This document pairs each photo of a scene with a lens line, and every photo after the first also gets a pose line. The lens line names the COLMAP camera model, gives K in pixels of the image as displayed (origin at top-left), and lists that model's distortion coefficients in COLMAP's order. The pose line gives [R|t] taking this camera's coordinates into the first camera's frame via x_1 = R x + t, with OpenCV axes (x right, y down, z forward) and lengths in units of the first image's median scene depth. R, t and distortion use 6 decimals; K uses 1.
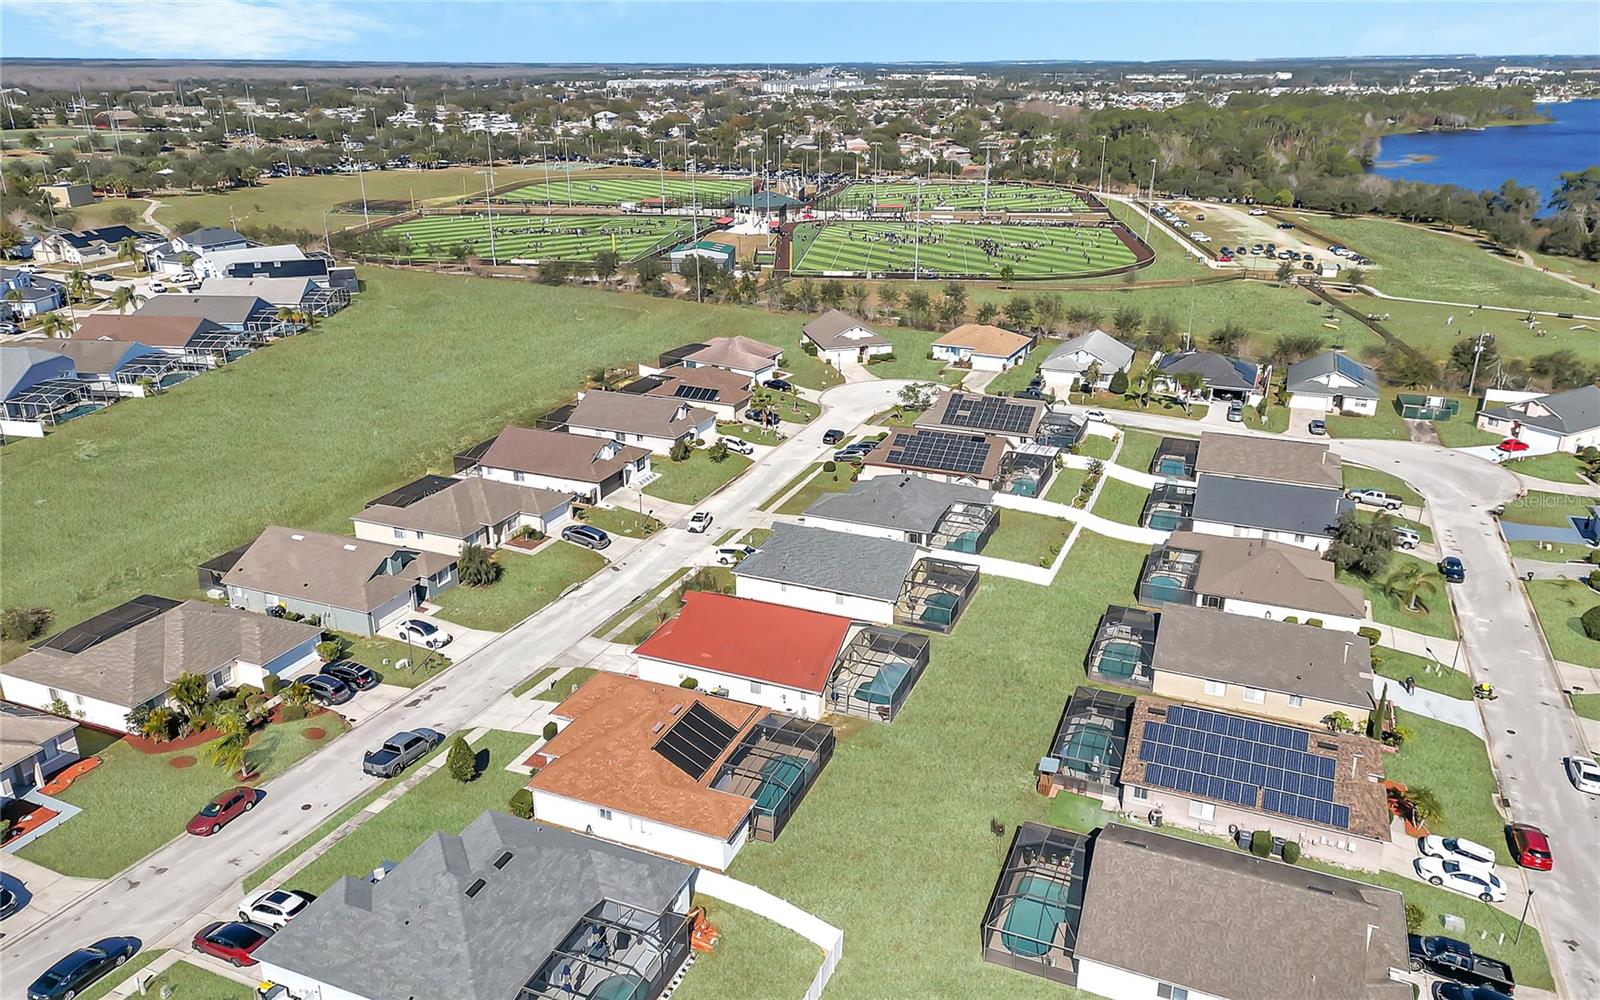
lens RADIAL K [[1146.0, 0, 800.0], [0, 1146.0, 500.0], [0, 0, 1]] dist [0.094210, -0.083402]
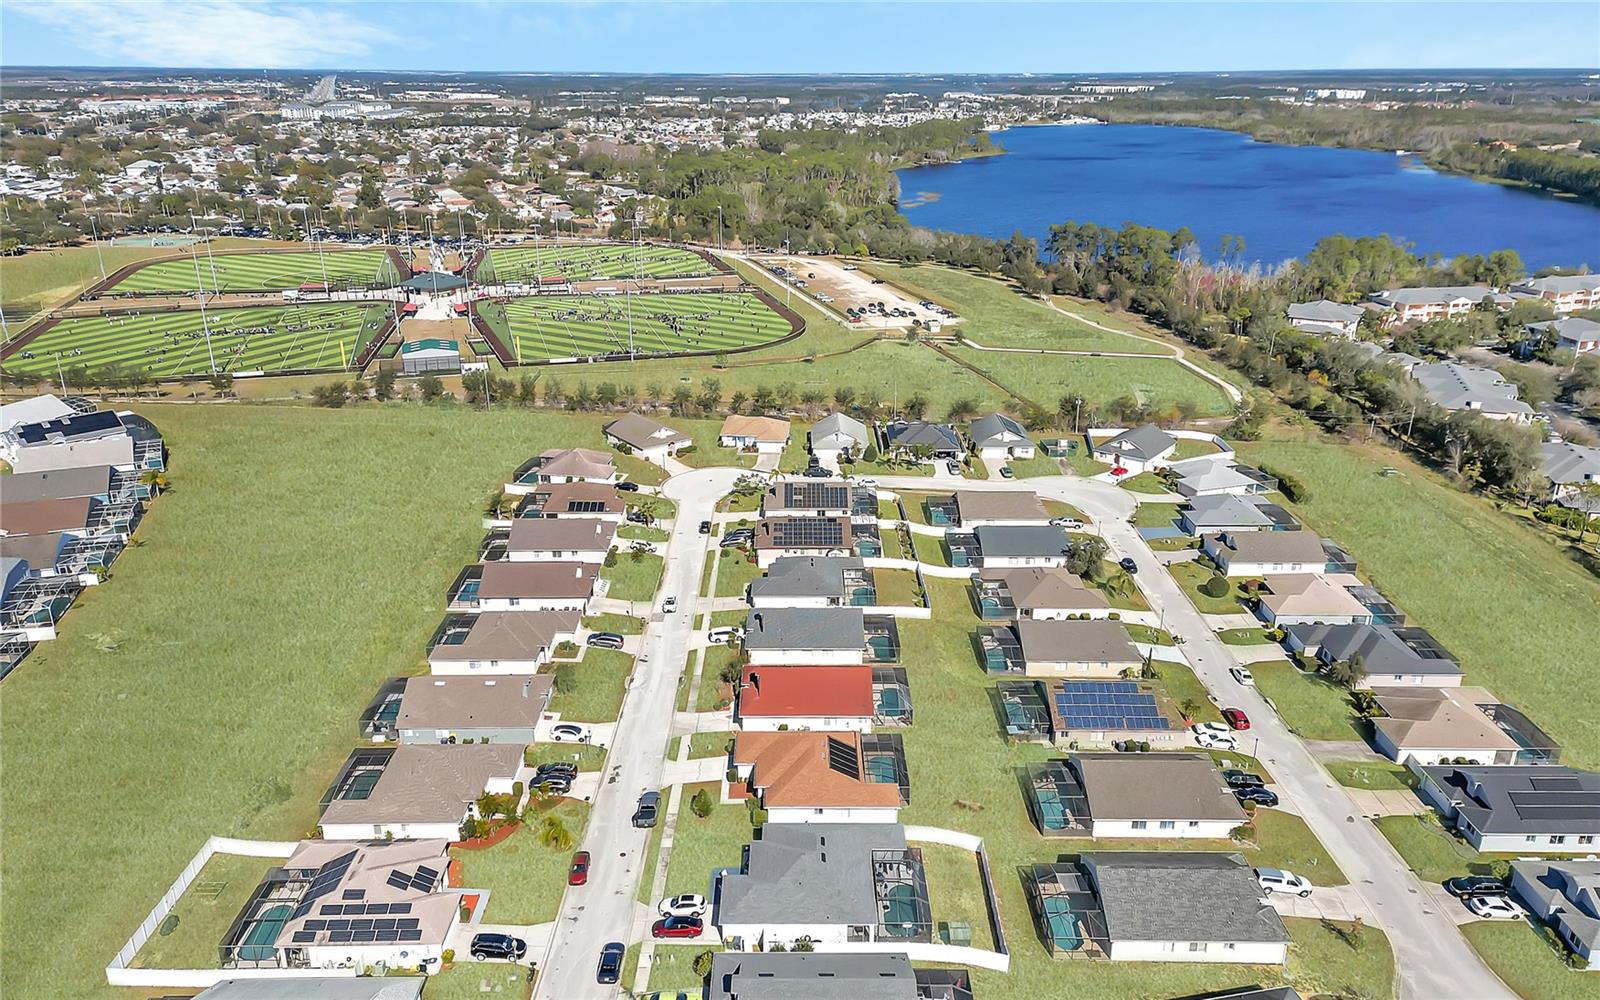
lens RADIAL K [[1146.0, 0, 800.0], [0, 1146.0, 500.0], [0, 0, 1]] dist [0.094210, -0.083402]
pose [[0.919444, -0.134276, 0.369584, -0.390191], [0.134856, 0.990565, 0.024397, -0.114755], [-0.369372, 0.027409, 0.928877, -0.290121]]
